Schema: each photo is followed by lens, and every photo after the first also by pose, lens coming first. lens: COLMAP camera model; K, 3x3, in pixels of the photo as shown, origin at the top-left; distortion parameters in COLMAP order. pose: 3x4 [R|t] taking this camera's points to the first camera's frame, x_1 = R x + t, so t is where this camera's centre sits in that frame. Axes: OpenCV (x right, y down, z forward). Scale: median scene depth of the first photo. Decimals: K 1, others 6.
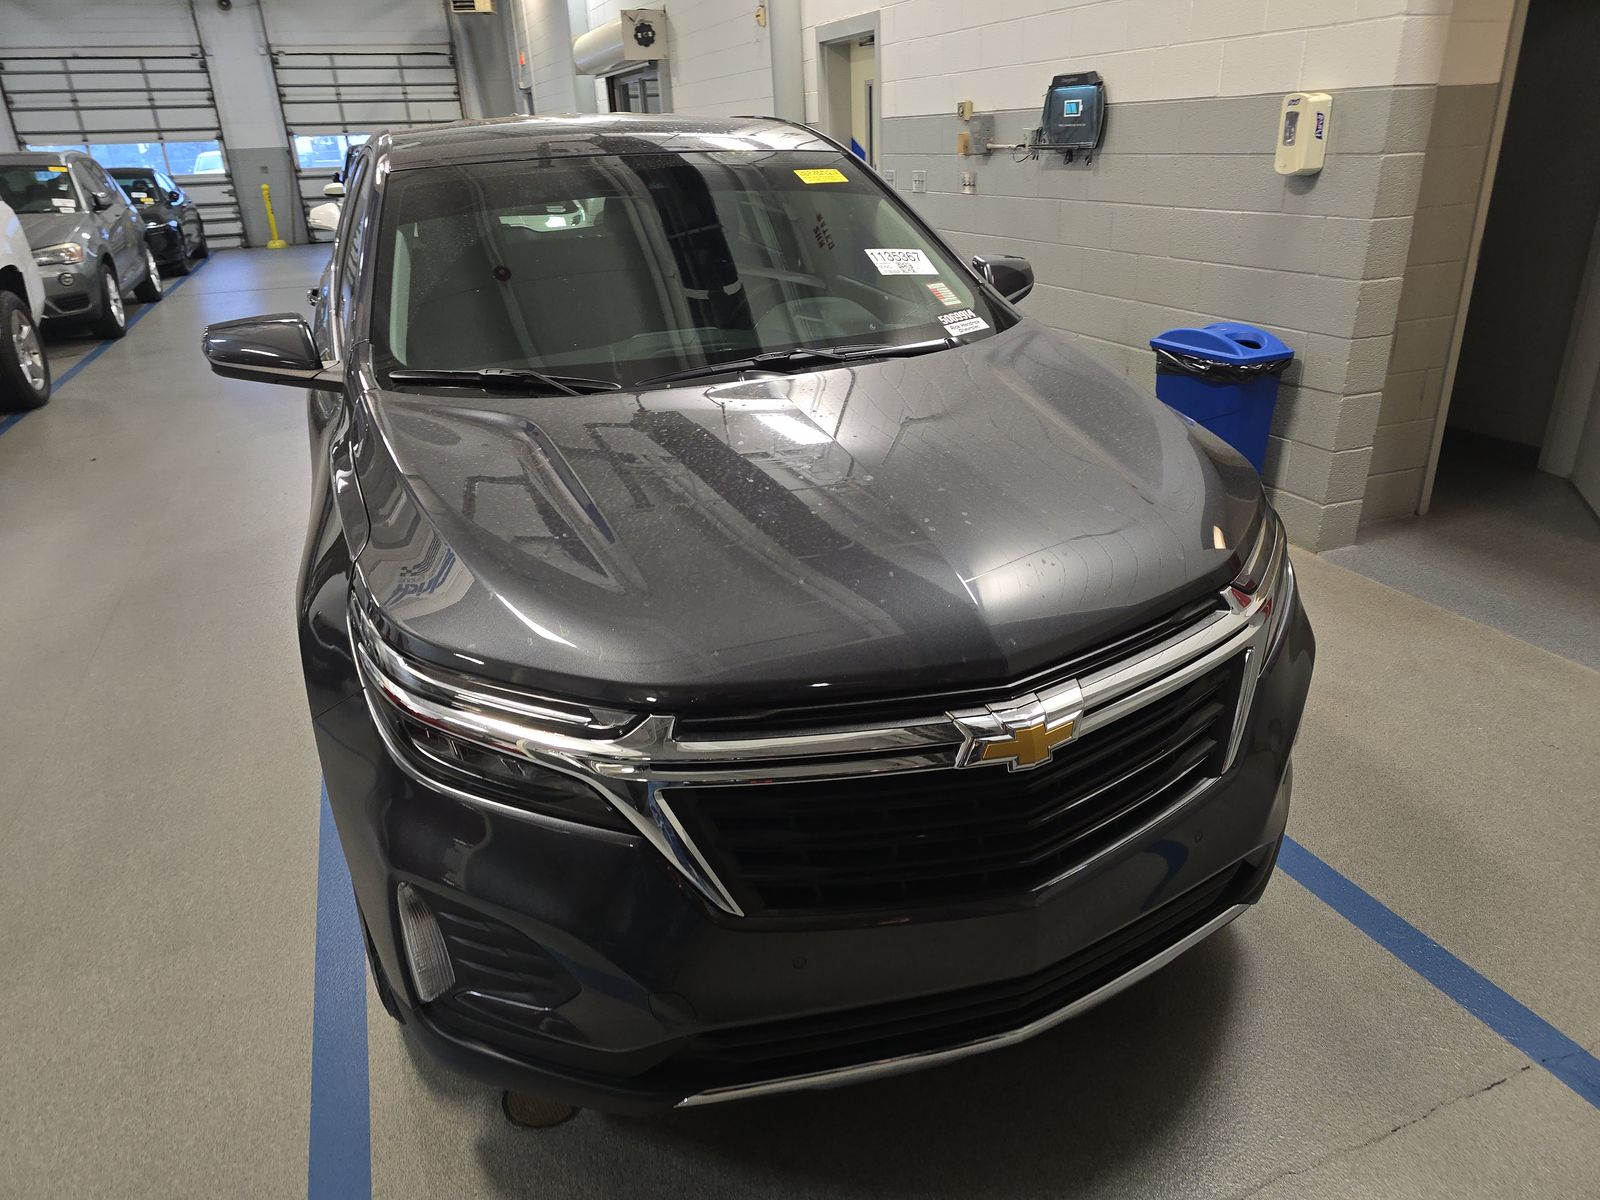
lens RADIAL K [[1084.6, 0, 811.9], [0, 1084.6, 598.0], [0, 0, 1]] dist [0.041912, -0.037230]
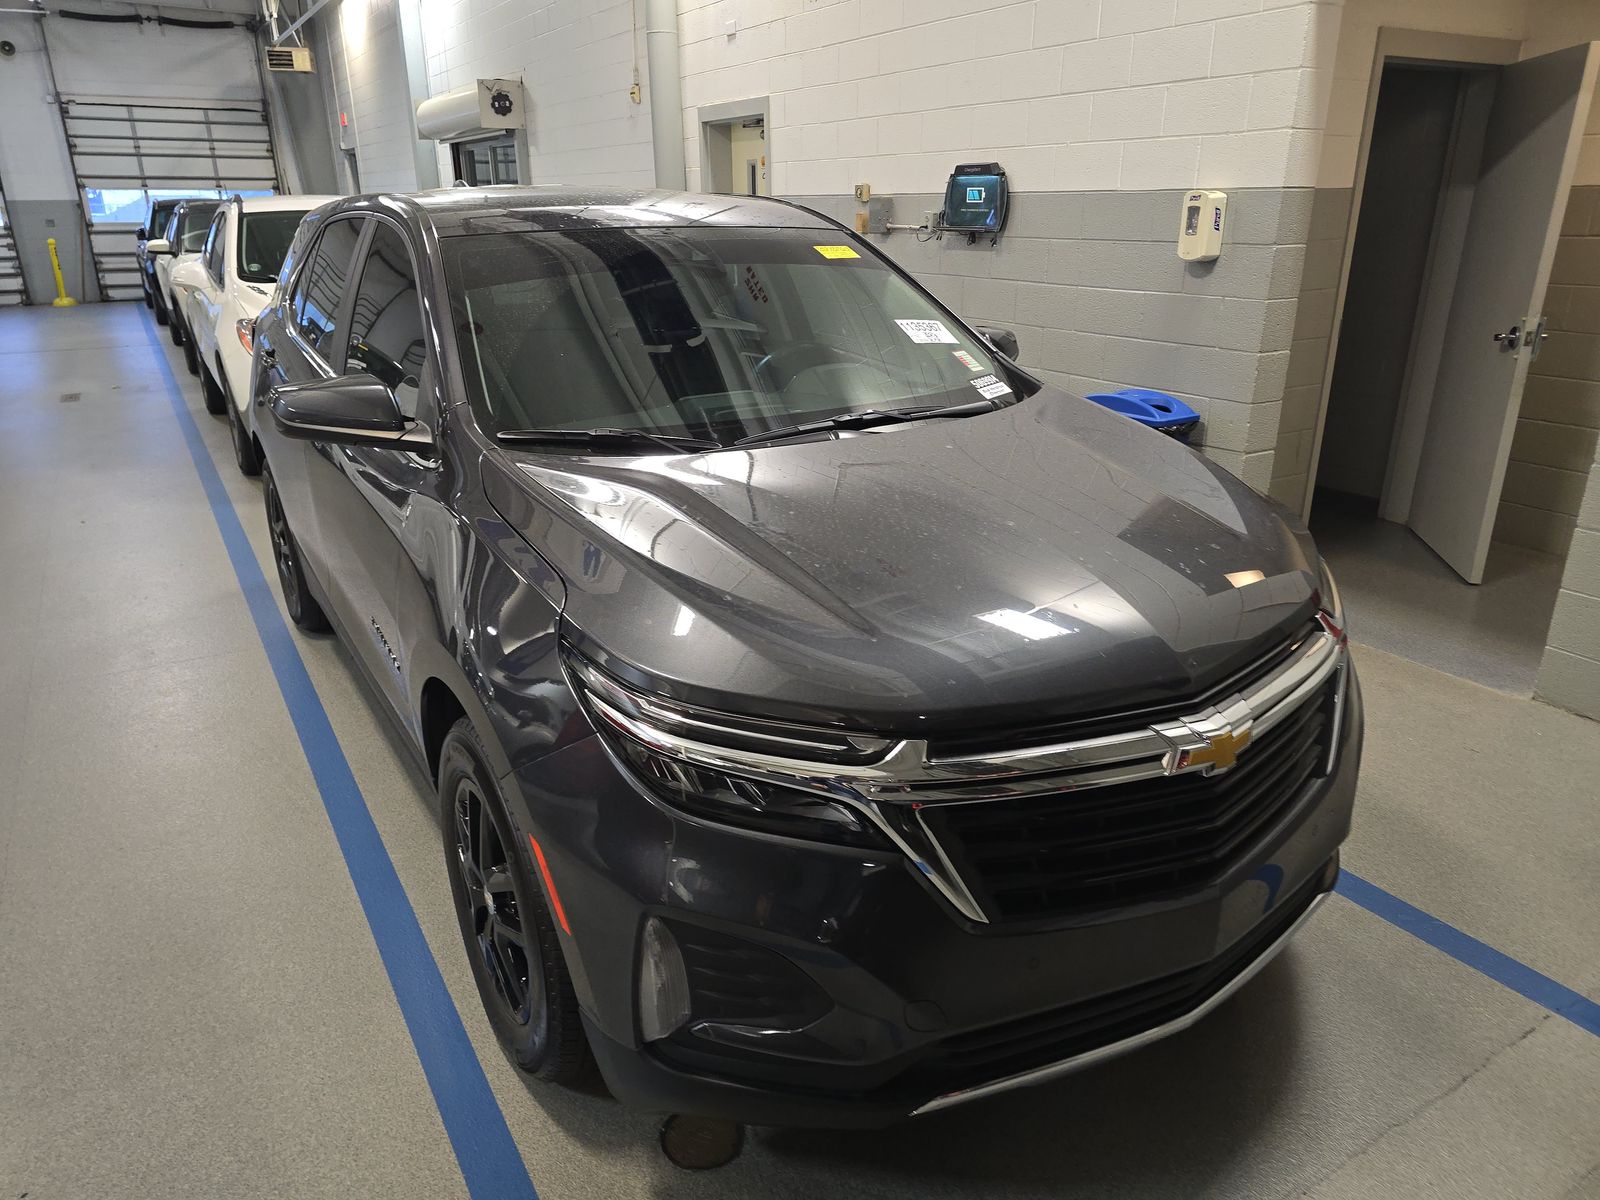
lens RADIAL K [[1084.6, 0, 811.9], [0, 1084.6, 598.0], [0, 0, 1]] dist [0.041912, -0.037230]
pose [[0.984355, -0.028880, 0.173815, -0.121313], [0.038911, 0.997751, -0.054580, 0.006134], [-0.171848, 0.060489, 0.983265, -0.016935]]
